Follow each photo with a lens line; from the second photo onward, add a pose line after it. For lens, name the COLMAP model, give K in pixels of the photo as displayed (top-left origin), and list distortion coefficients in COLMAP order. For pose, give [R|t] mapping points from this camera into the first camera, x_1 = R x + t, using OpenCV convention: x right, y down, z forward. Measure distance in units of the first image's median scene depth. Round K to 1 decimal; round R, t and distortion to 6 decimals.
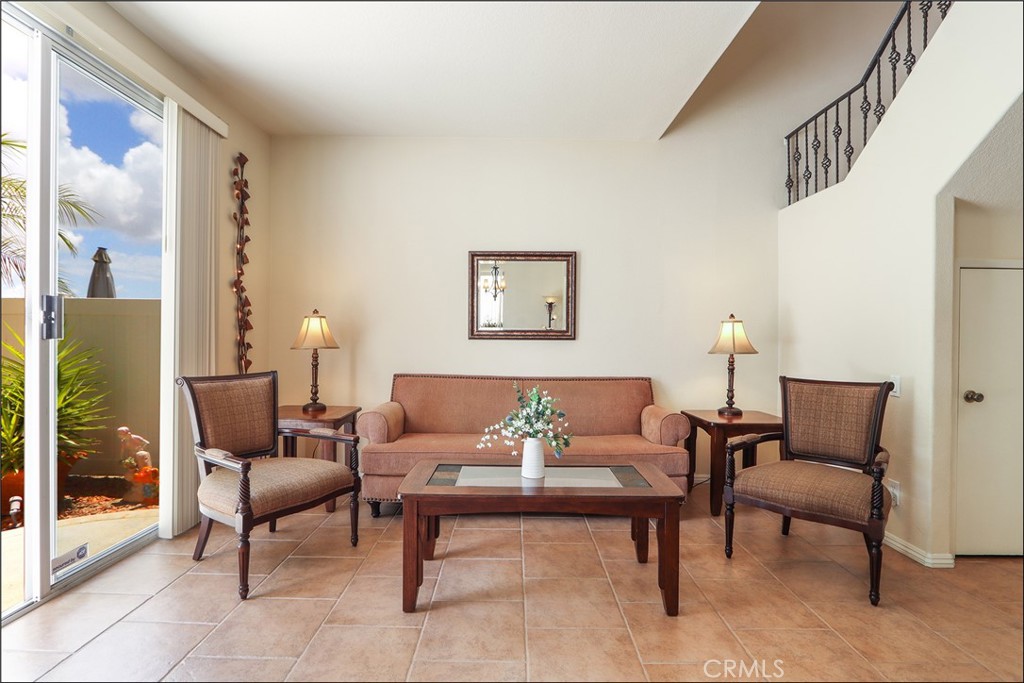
lens RADIAL K [[495.4, 0, 512.0], [0, 495.4, 341.5], [0, 0, 1]] dist [-0.024569, 0.007017]
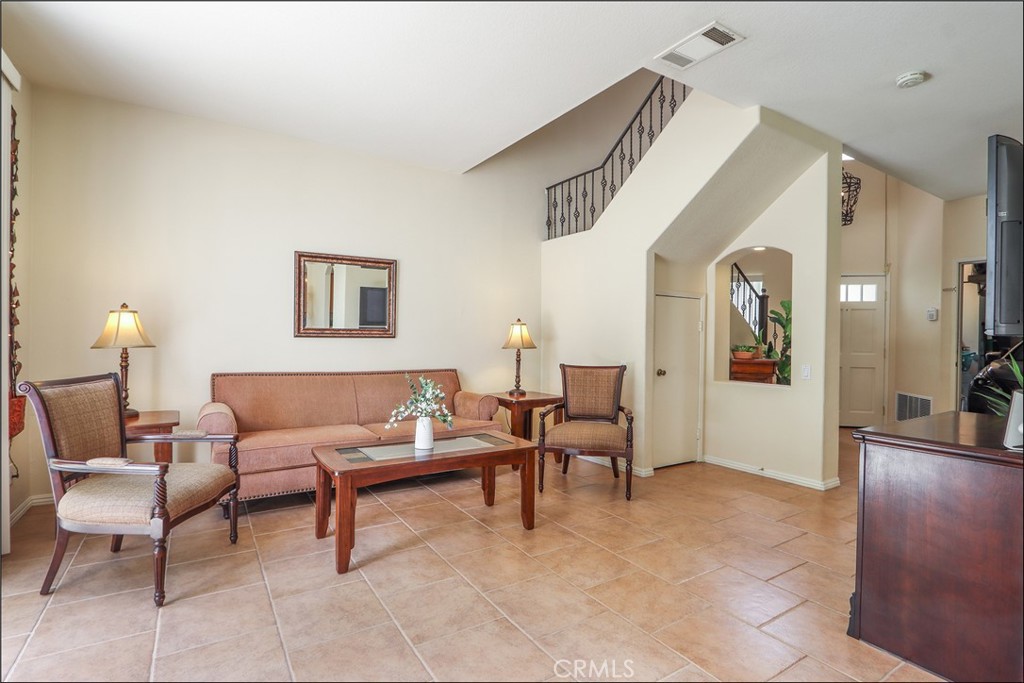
lens RADIAL K [[495.4, 0, 512.0], [0, 495.4, 341.5], [0, 0, 1]] dist [-0.024569, 0.007017]
pose [[0.842190, -0.002716, 0.539173, -0.337861], [-0.000663, 0.999981, 0.006072, -0.002779], [-0.539180, -0.005471, 0.842173, -0.129460]]
